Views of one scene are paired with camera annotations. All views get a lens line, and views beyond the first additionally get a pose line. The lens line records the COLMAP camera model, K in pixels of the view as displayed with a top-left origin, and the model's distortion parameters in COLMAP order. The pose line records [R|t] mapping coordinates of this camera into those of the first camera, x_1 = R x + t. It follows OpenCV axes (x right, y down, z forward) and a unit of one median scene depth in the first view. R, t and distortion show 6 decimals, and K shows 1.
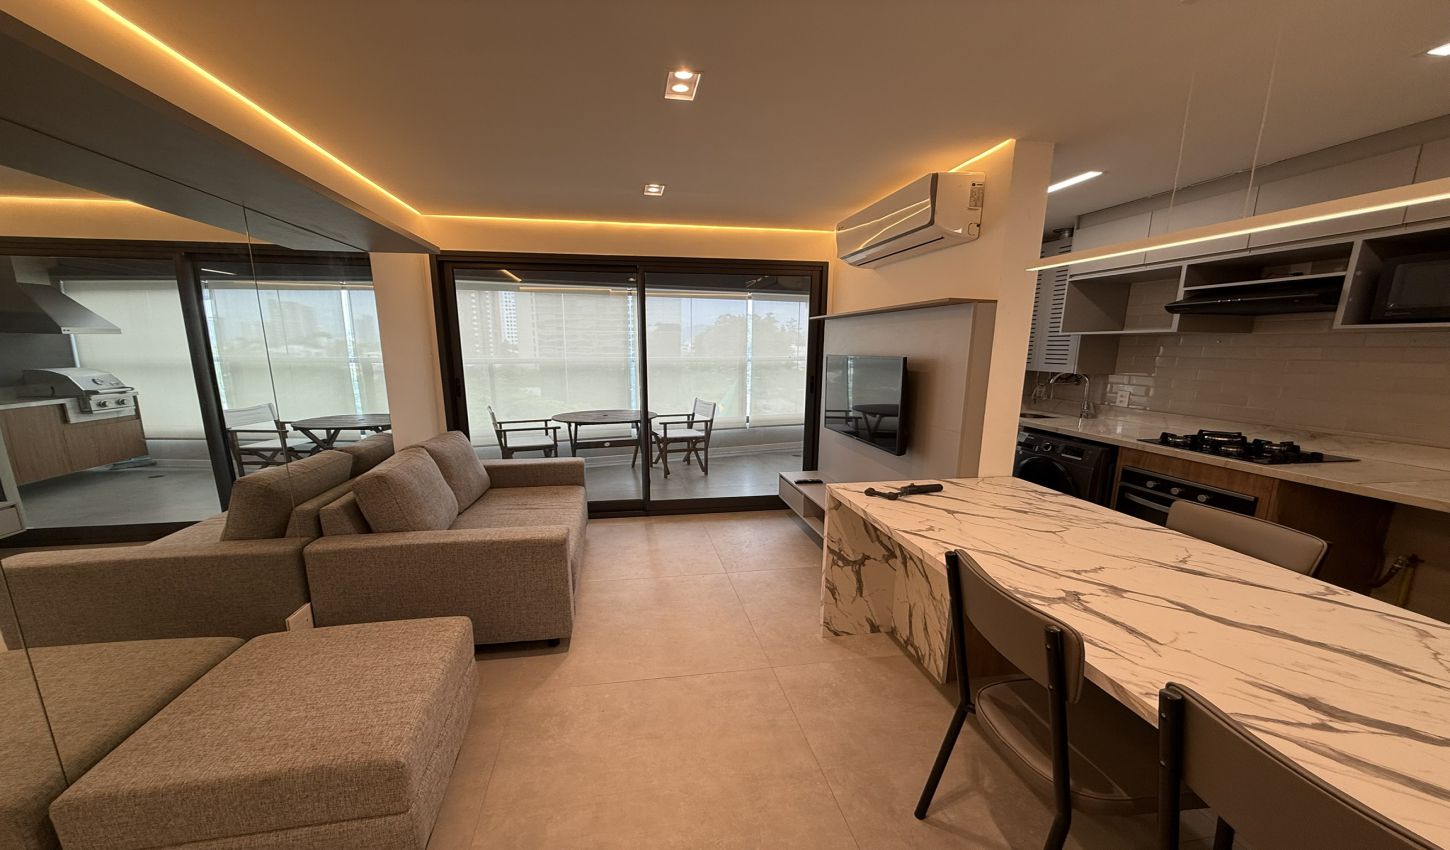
lens RADIAL K [[568.0, 0, 721.9], [0, 568.0, 479.8], [0, 0, 1]] dist [-0.000581, 0.000072]
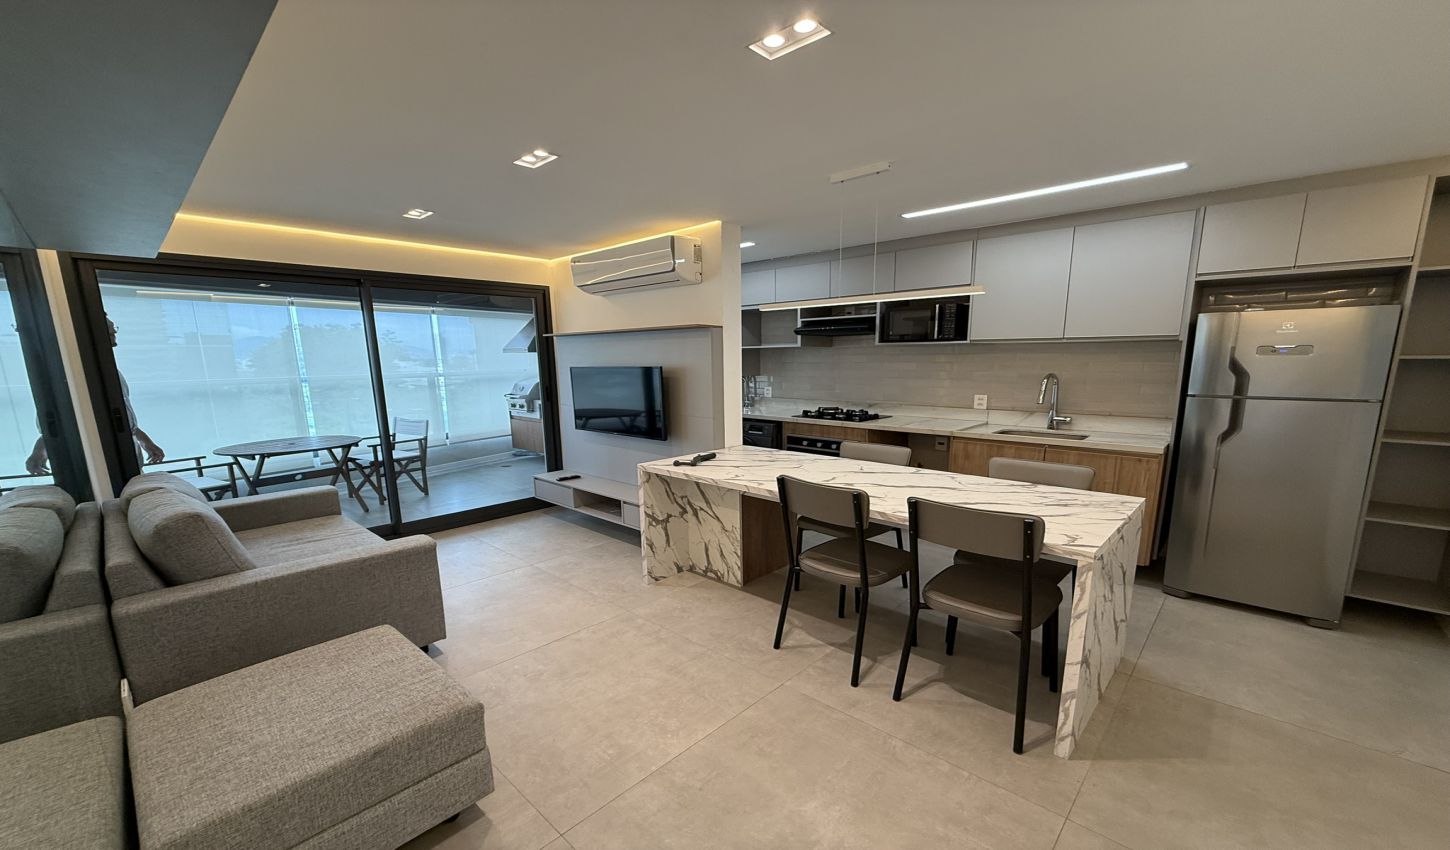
lens RADIAL K [[589.9, 0, 712.7], [0, 589.9, 469.4], [0, 0, 1]] dist [-0.001649, 0.000194]
pose [[0.802893, -0.125108, 0.582847, -0.452616], [0.152222, 0.988343, 0.002457, 0.040949], [-0.576361, 0.086749, 0.812578, -0.186555]]
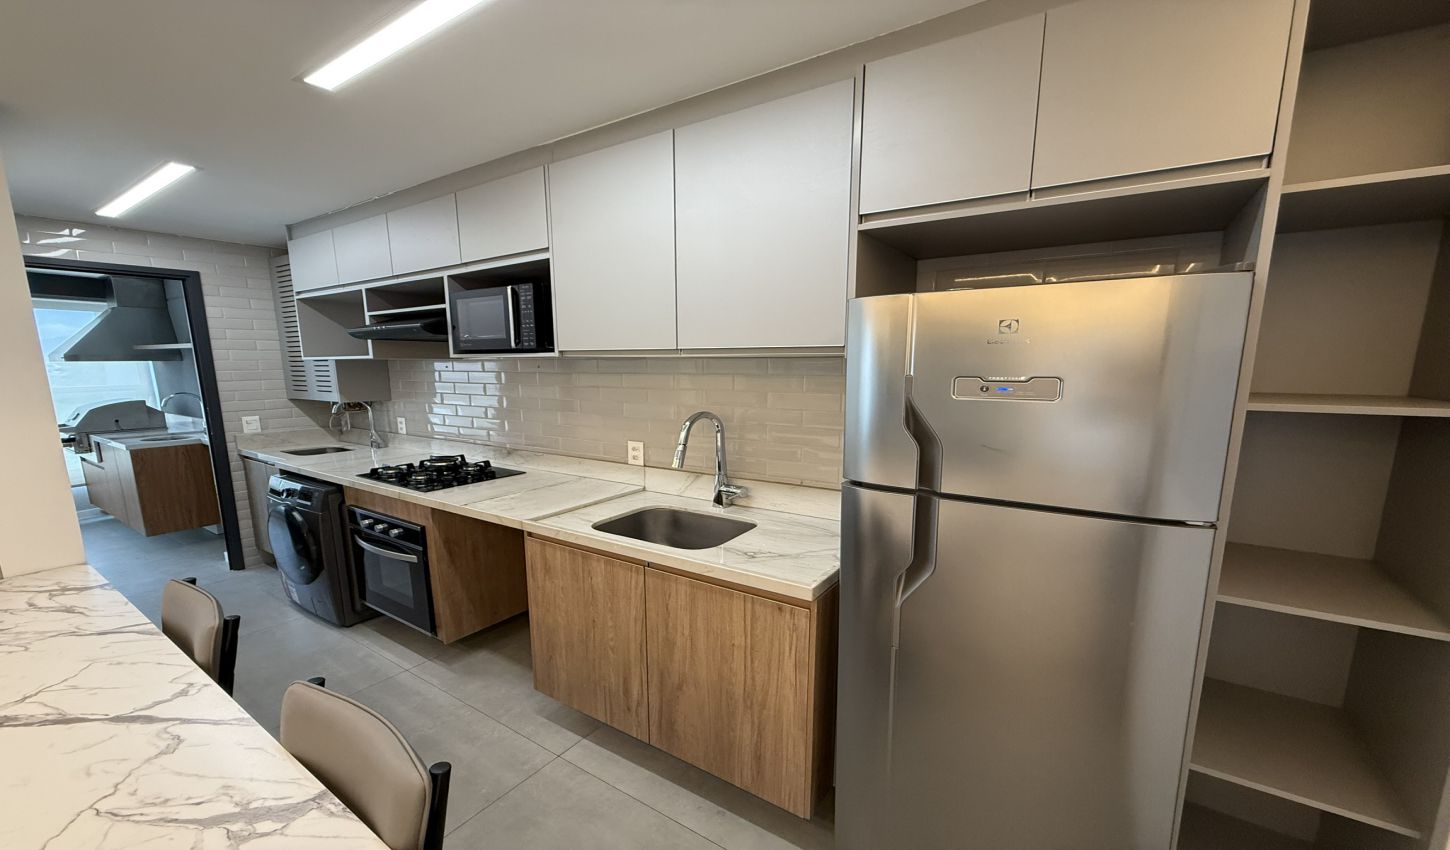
lens RADIAL K [[545.3, 0, 754.4], [0, 545.3, 458.1], [0, 0, 1]] dist [0.000532, 0.000002]
pose [[0.690733, -0.132091, 0.710943, 0.661663], [0.173413, 0.984743, 0.014478, 0.000246], [-0.702008, 0.113287, 0.703100, -0.076112]]
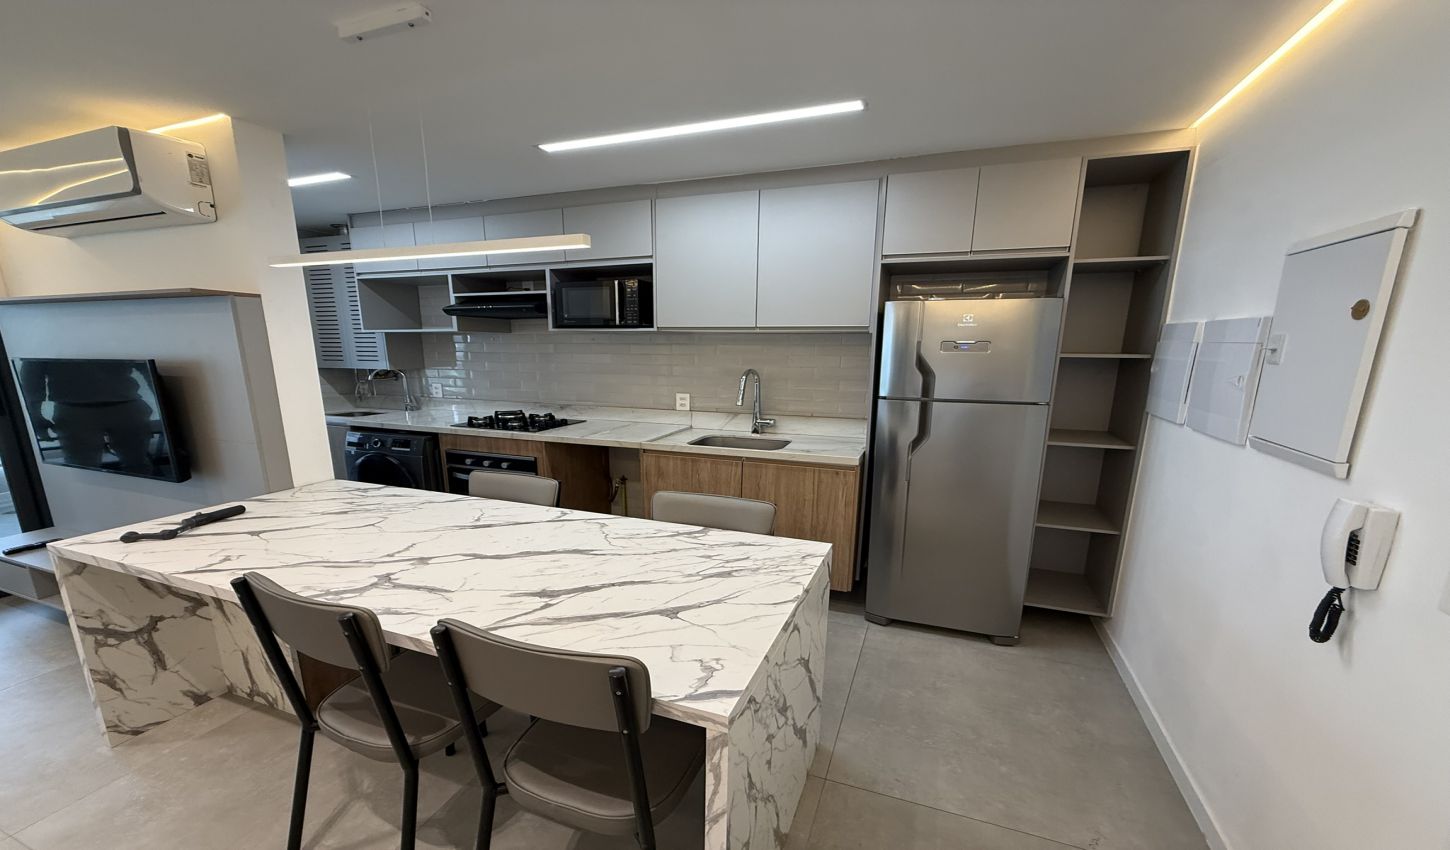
lens RADIAL K [[568.0, 0, 721.9], [0, 568.0, 479.8], [0, 0, 1]] dist [-0.000581, 0.000072]
pose [[0.520595, -0.203863, 0.829108, 0.052149], [0.196295, 0.973641, 0.116148, 0.012518], [-0.830932, 0.102284, 0.546890, -0.081550]]
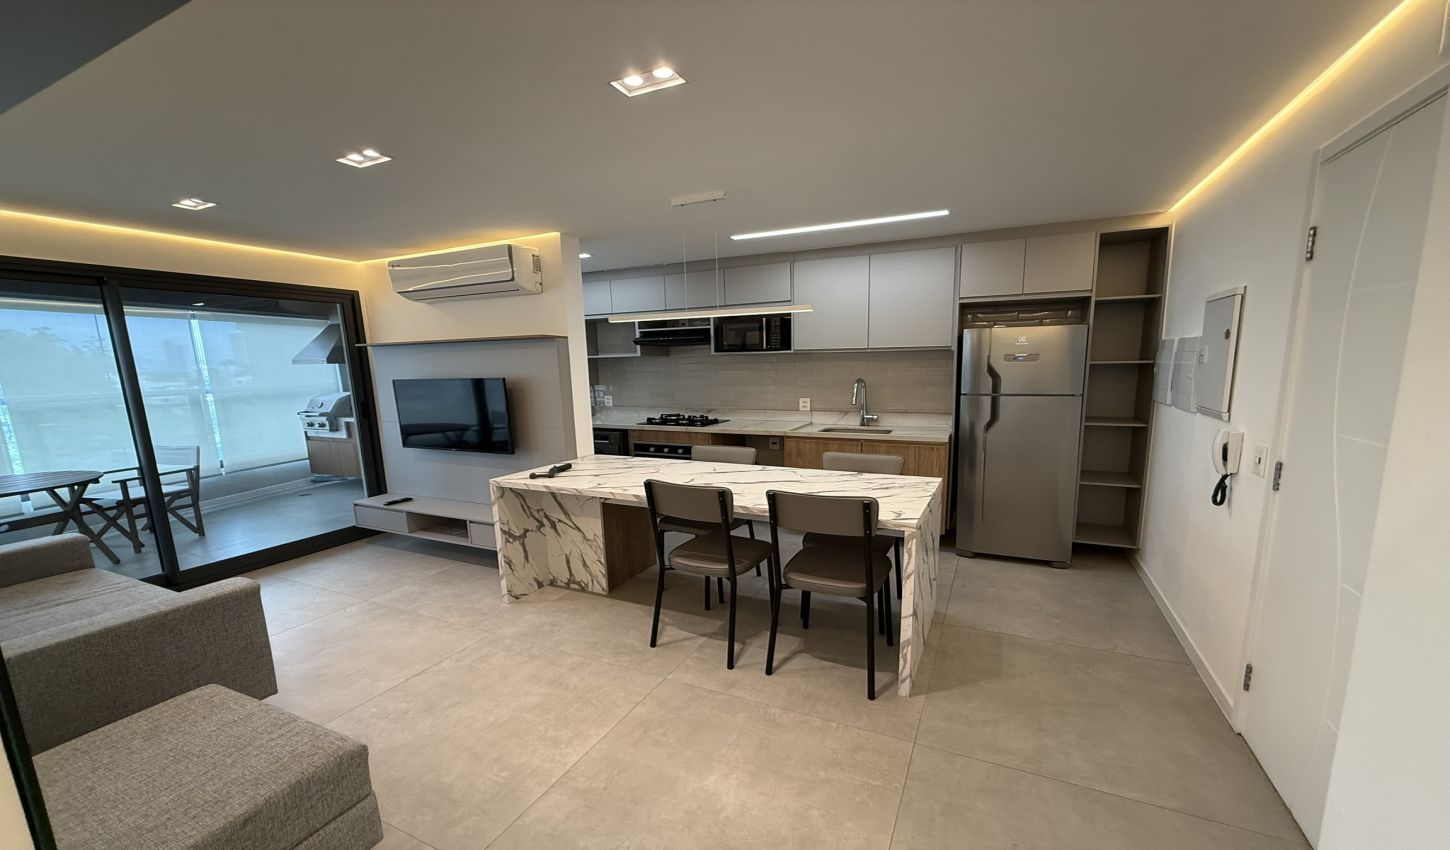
lens RADIAL K [[598.0, 0, 722.0], [0, 598.0, 459.3], [0, 0, 1]] dist [-0.000350, 0.000215]
pose [[0.578606, -0.147245, 0.802206, -0.551814], [0.210232, 0.977258, 0.027742, 0.033630], [-0.788047, 0.152598, 0.596402, -0.182758]]
